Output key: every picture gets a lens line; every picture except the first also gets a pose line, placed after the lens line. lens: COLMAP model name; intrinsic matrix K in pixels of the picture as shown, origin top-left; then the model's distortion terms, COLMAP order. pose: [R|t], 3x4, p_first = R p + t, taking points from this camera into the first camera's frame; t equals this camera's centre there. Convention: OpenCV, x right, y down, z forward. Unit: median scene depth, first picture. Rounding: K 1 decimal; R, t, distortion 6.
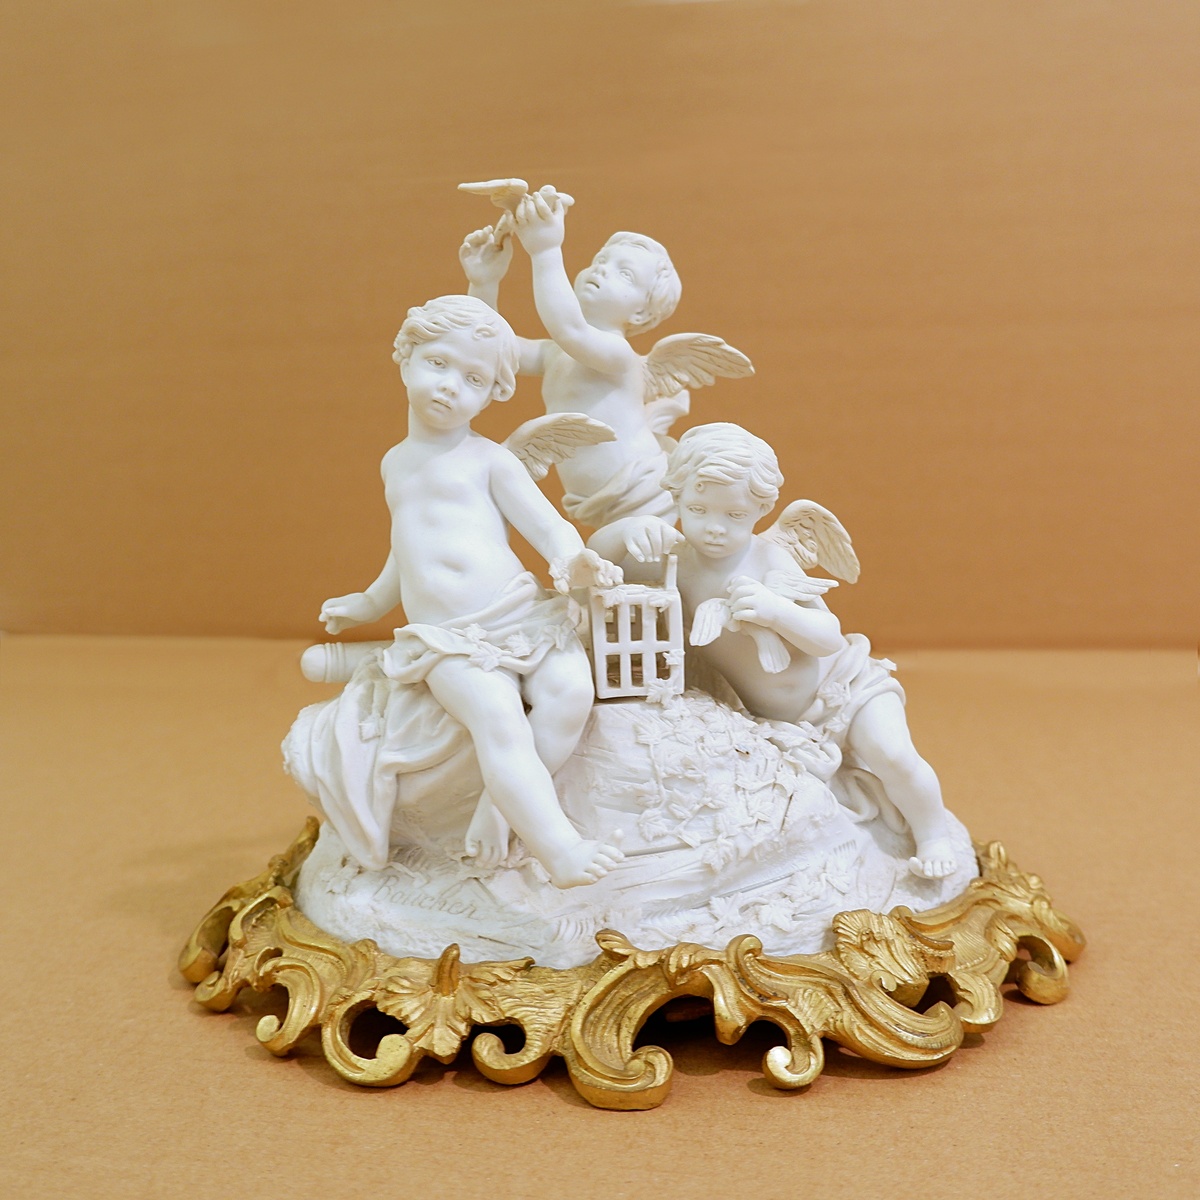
lens RADIAL K [[1186.7, 0, 581.3], [0, 1186.7, 576.7], [0, 0, 1]] dist [0.004020, 0.000000]
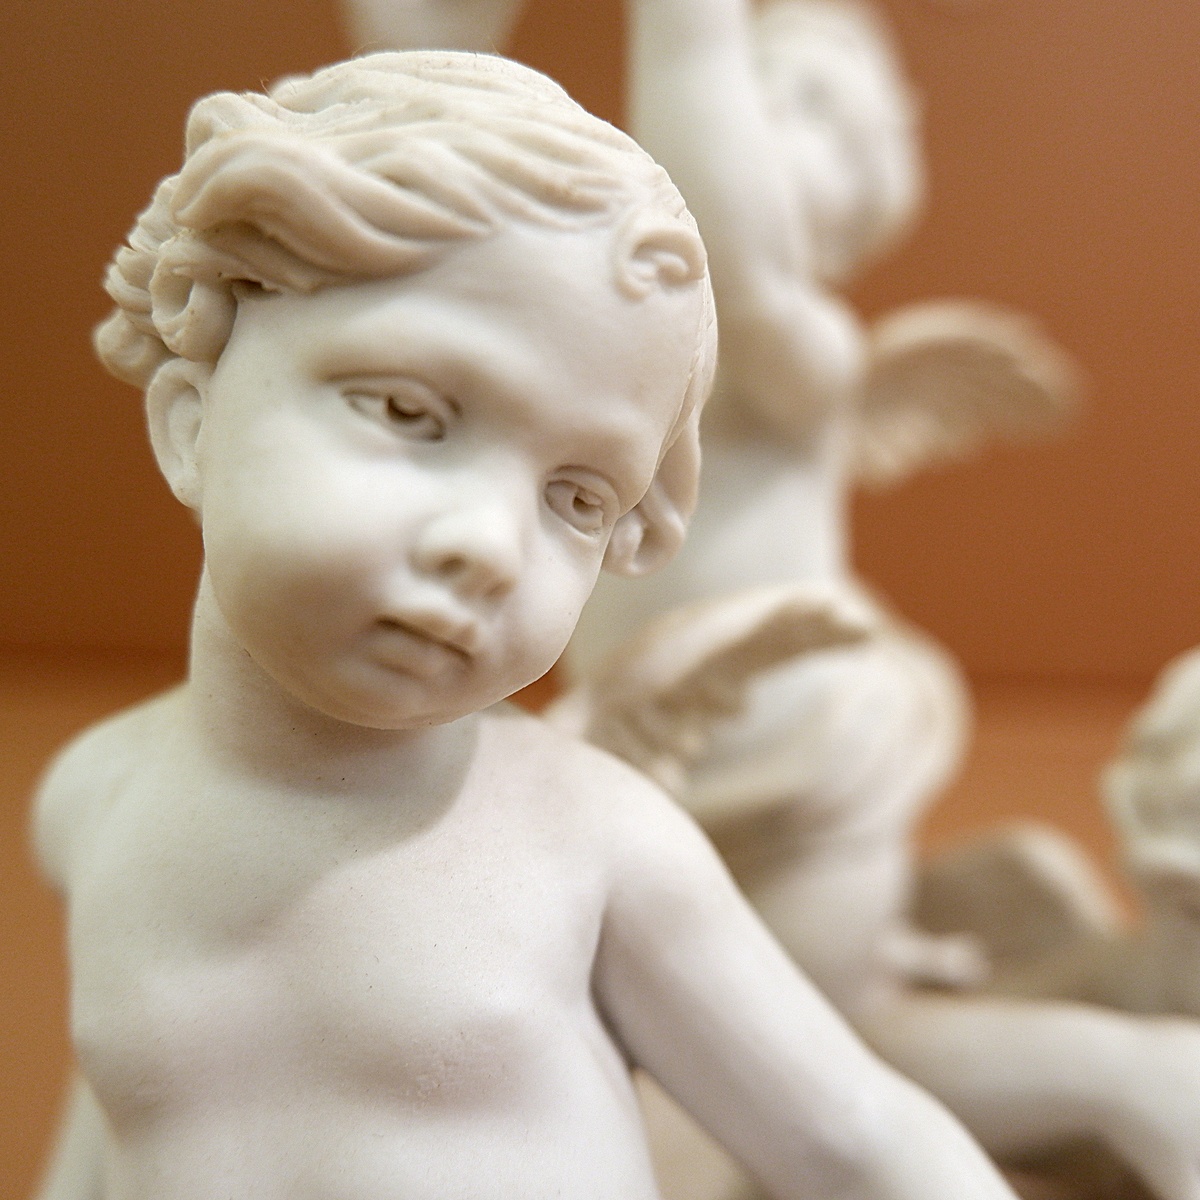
lens RADIAL K [[1186.7, 0, 620.0], [0, 1186.7, 603.8], [0, 0, 1]] dist [0.004020, 0.000000]
pose [[0.940180, -0.015041, 0.340347, -0.148345], [-0.008482, 0.997682, 0.067522, -0.159591], [-0.340573, -0.066370, 0.937873, 0.800770]]
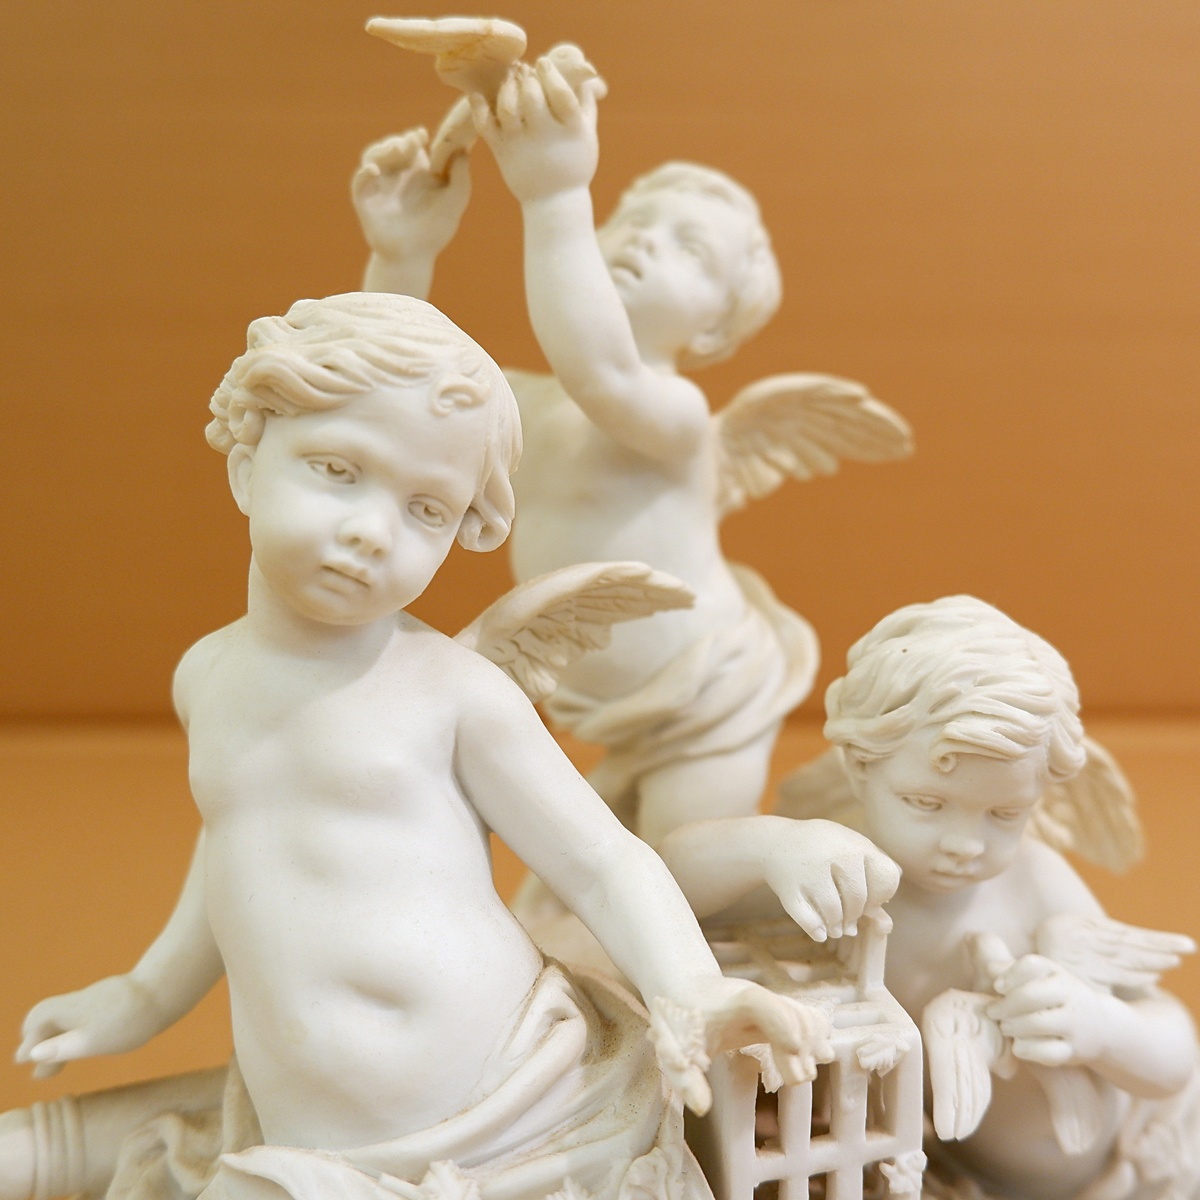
lens RADIAL K [[1186.7, 0, 597.3], [0, 1186.7, 571.5], [0, 0, 1]] dist [0.004020, 0.000000]
pose [[0.976742, -0.000433, 0.214417, -0.117922], [-0.008113, 0.999207, 0.038973, -0.158972], [-0.214264, -0.039806, 0.975964, 0.588032]]
